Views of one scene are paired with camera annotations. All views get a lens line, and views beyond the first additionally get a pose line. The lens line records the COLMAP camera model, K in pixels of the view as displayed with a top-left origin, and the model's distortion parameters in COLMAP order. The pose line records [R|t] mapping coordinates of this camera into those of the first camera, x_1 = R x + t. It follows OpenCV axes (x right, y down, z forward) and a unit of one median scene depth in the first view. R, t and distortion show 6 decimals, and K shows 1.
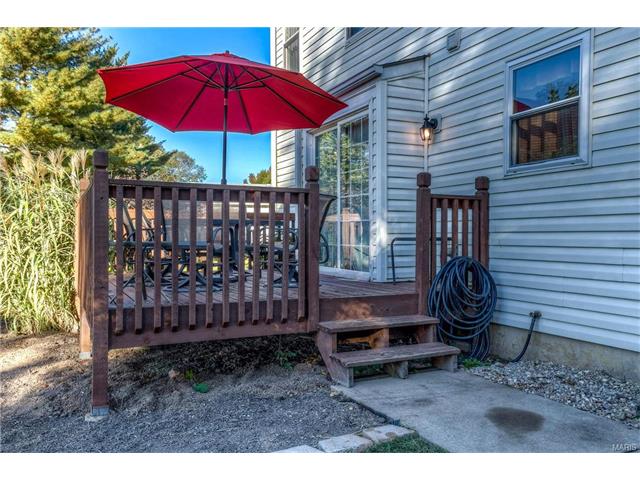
lens RADIAL K [[540.3, 0, 320.8], [0, 540.3, 241.3], [0, 0, 1]] dist [0.009707, -0.004573]
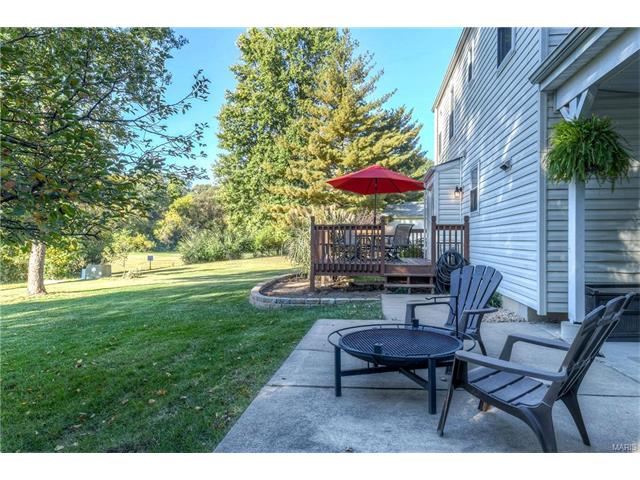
lens RADIAL K [[454.7, 0, 318.8], [0, 454.7, 240.0], [0, 0, 1]] dist [0.002138, 0.000901]
pose [[0.821782, 0.001927, -0.569799, 0.781421], [-0.000612, 0.999997, 0.002501, -0.019402], [0.569802, -0.001706, 0.821780, -0.823322]]
